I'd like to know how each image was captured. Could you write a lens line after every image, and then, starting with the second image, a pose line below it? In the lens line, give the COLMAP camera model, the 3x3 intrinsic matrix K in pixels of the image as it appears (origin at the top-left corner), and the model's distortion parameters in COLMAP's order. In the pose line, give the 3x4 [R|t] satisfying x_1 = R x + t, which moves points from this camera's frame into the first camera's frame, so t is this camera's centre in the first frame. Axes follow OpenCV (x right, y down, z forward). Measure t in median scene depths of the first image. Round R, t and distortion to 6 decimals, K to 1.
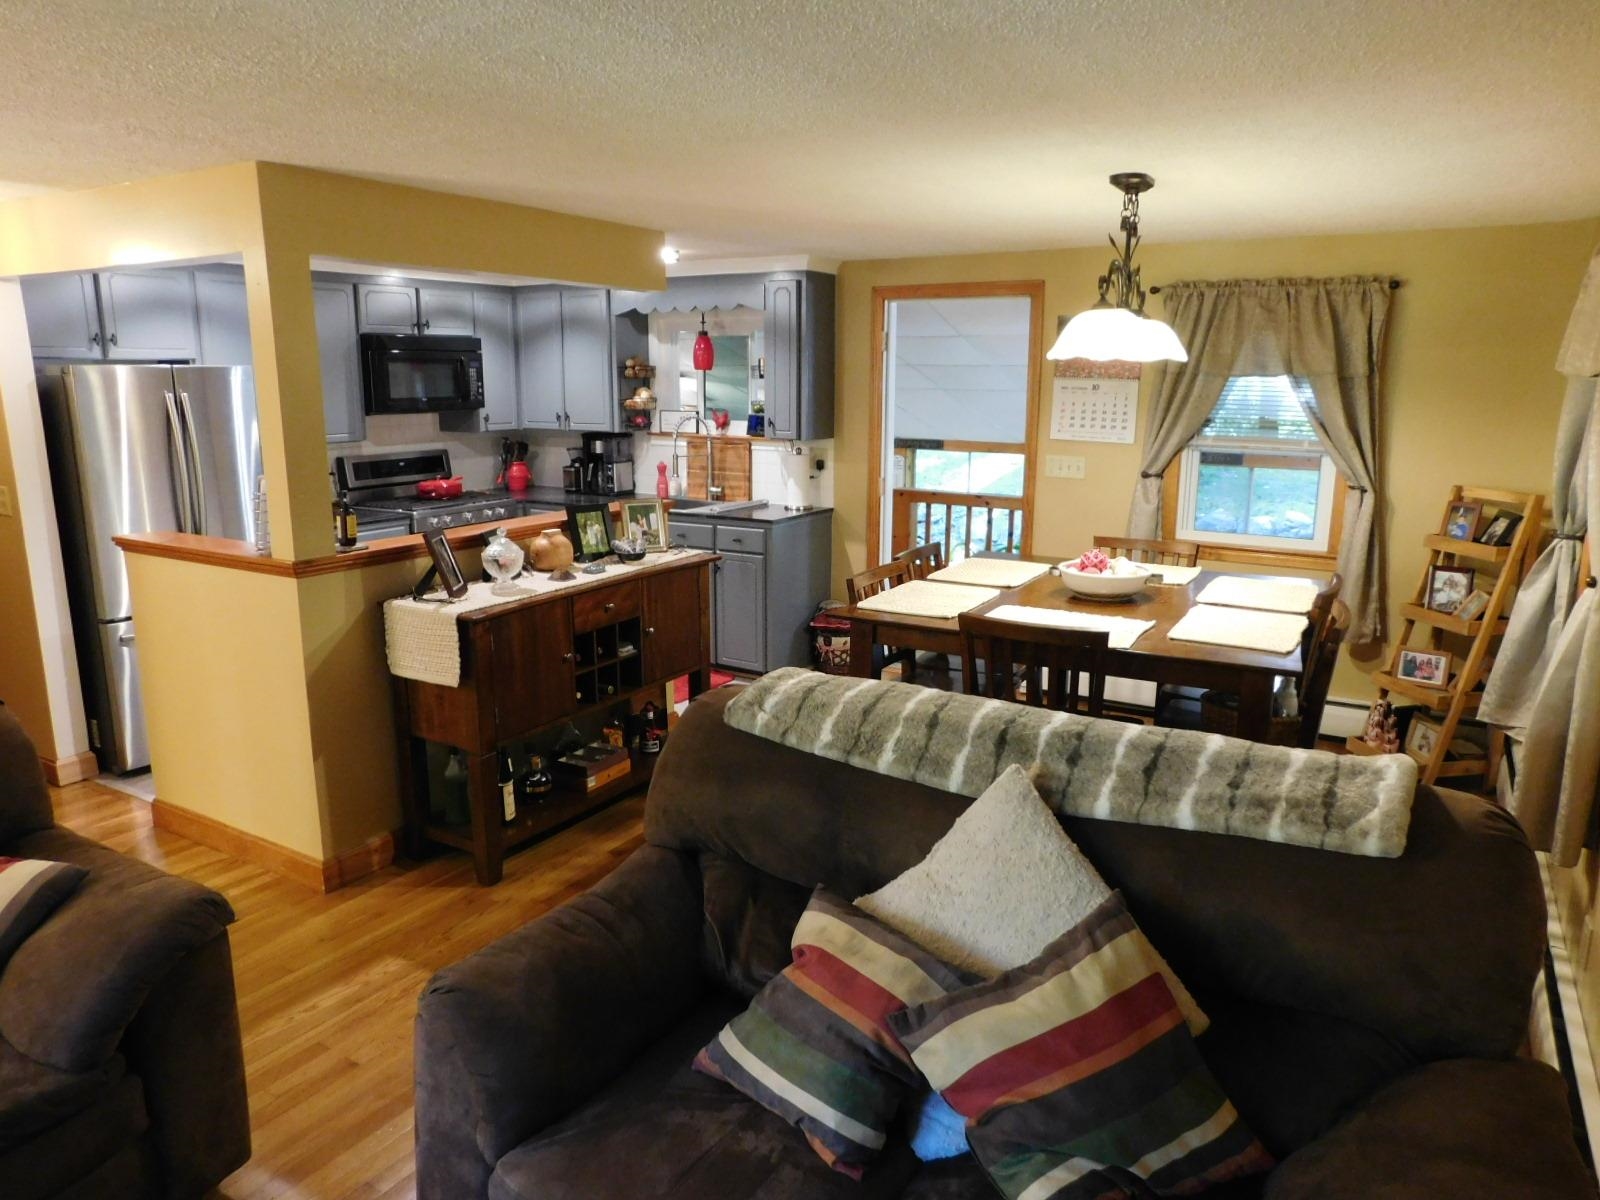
lens RADIAL K [[1067.4, 0, 800.0], [0, 1067.4, 600.0], [0, 0, 1]] dist [-0.048773, 0.050014]
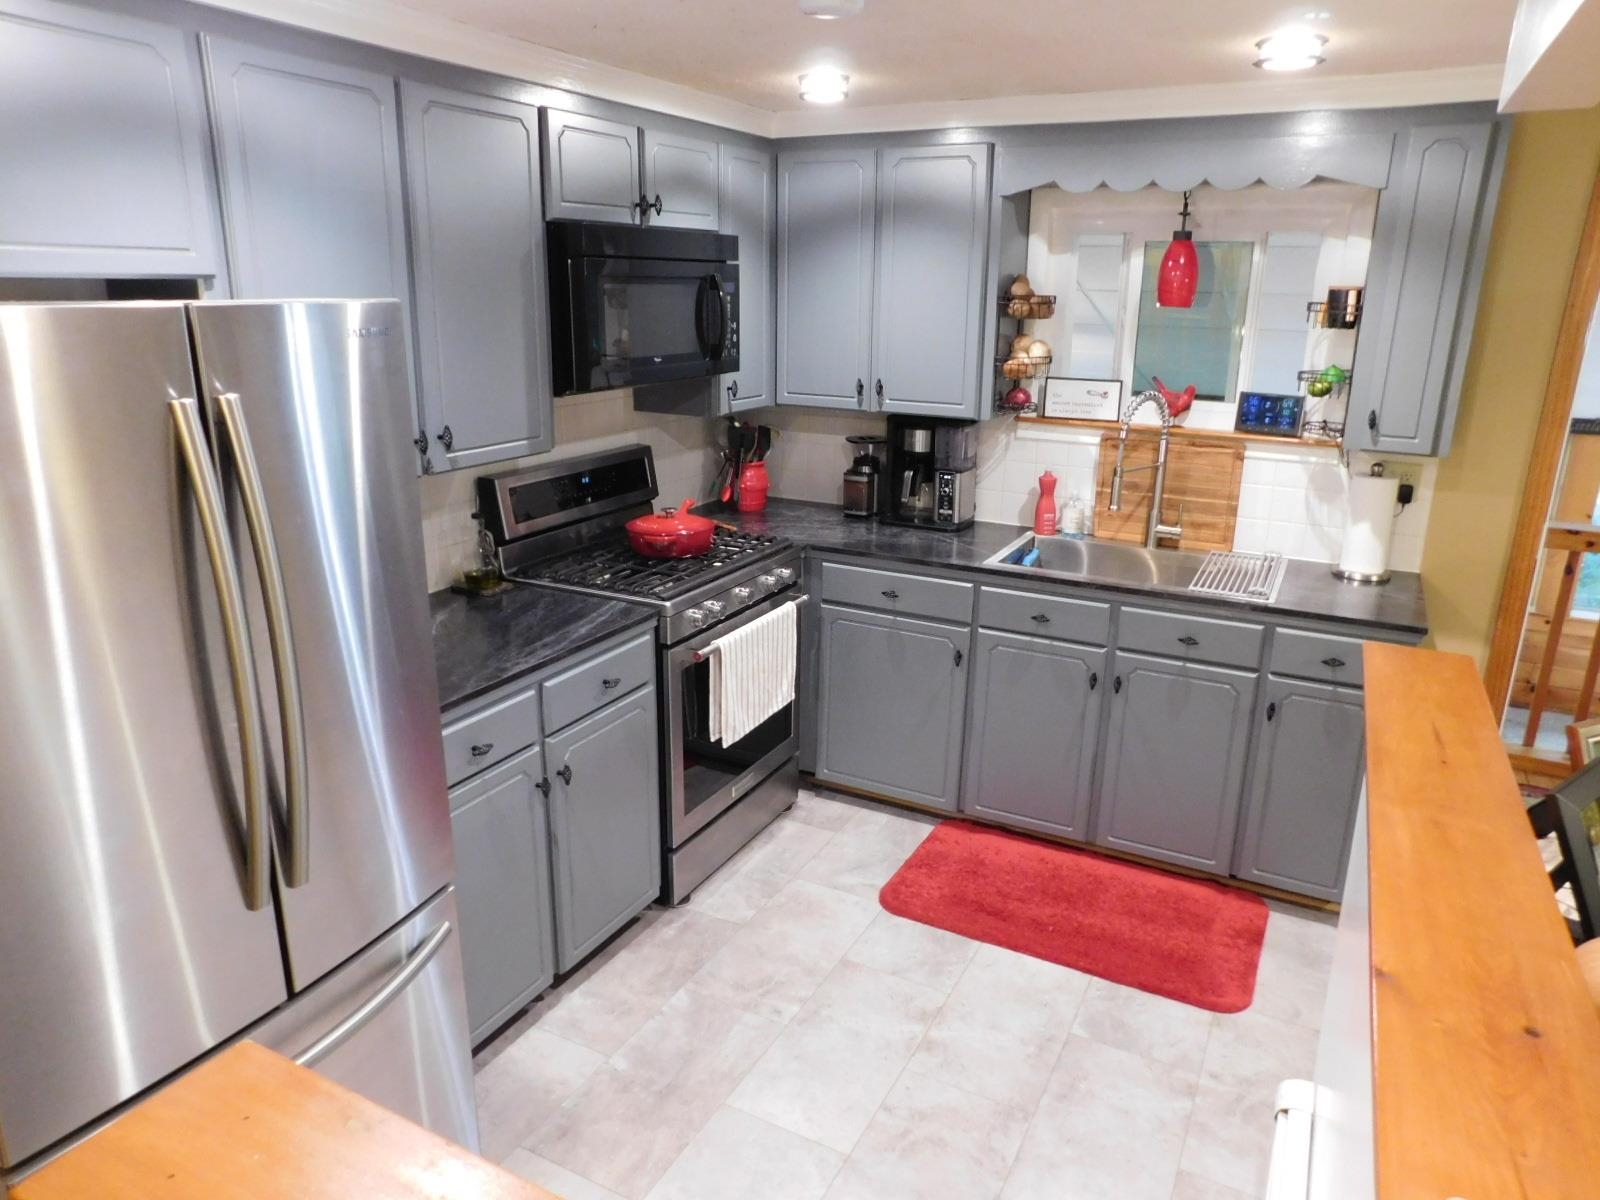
lens RADIAL K [[1075.3, 0, 799.8], [0, 1075.3, 609.1], [0, 0, 1]] dist [-0.040447, 0.004000]
pose [[0.998542, -0.005282, 0.053713, -0.298568], [0.000691, 0.996368, 0.085149, -0.109875], [-0.053967, -0.084987, 0.994919, 0.463472]]
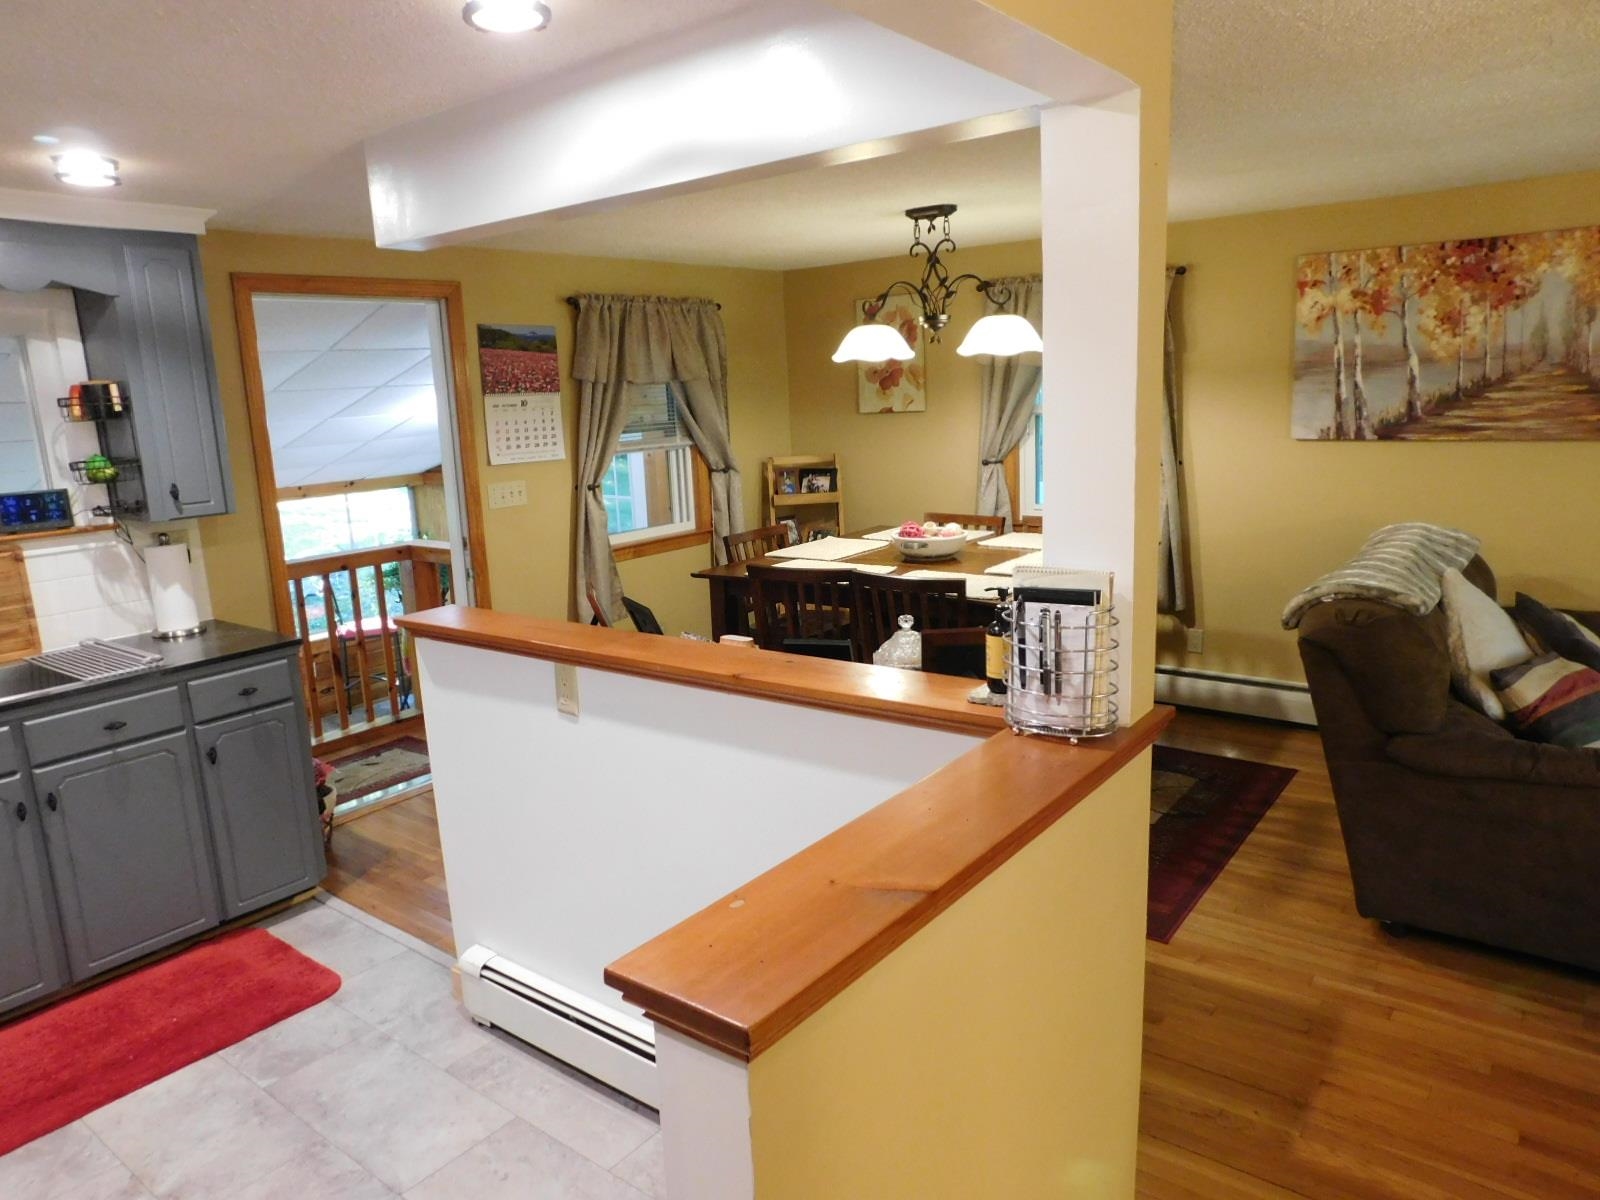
lens RADIAL K [[1067.4, 0, 800.0], [0, 1067.4, 600.0], [0, 0, 1]] dist [-0.048773, 0.050014]
pose [[0.127970, -0.212581, 0.968728, -0.508006], [0.250391, 0.952042, 0.175842, -0.115525], [-0.959650, 0.220058, 0.175061, 0.533939]]
